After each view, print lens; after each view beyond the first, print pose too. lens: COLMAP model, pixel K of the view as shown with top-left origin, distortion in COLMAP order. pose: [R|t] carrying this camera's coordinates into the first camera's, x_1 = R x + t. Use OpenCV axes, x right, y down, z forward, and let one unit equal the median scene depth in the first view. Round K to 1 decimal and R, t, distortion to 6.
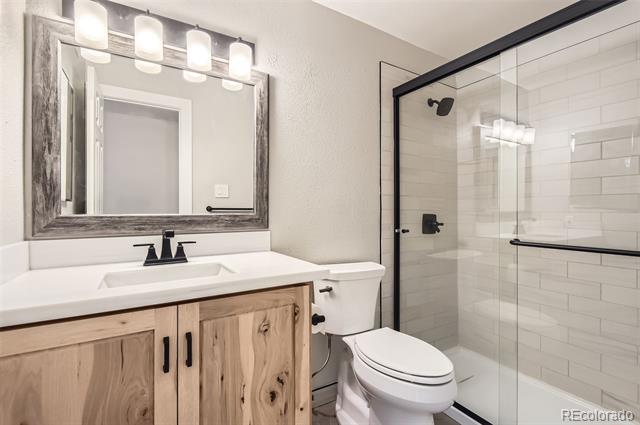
lens RADIAL K [[295.3, 0, 318.0], [0, 295.3, 211.1], [0, 0, 1]] dist [-0.001127, -0.001941]
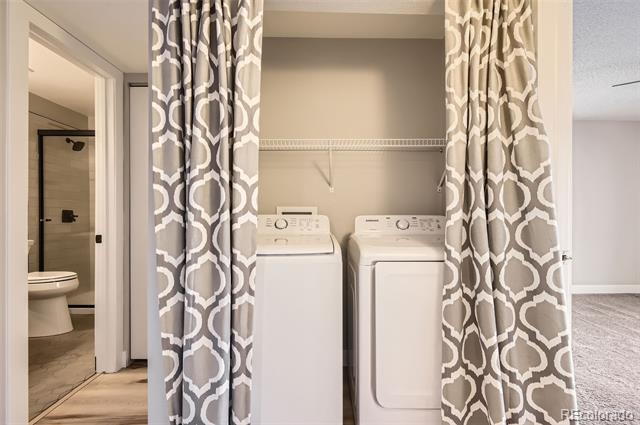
lens RADIAL K [[295.3, 0, 319.8], [0, 295.3, 214.3], [0, 0, 1]] dist [-0.001127, -0.001941]
pose [[0.516161, -0.006316, 0.856468, -0.309591], [-0.000481, 0.999971, 0.007664, 0.021030], [-0.856491, -0.004368, 0.516143, -1.076030]]
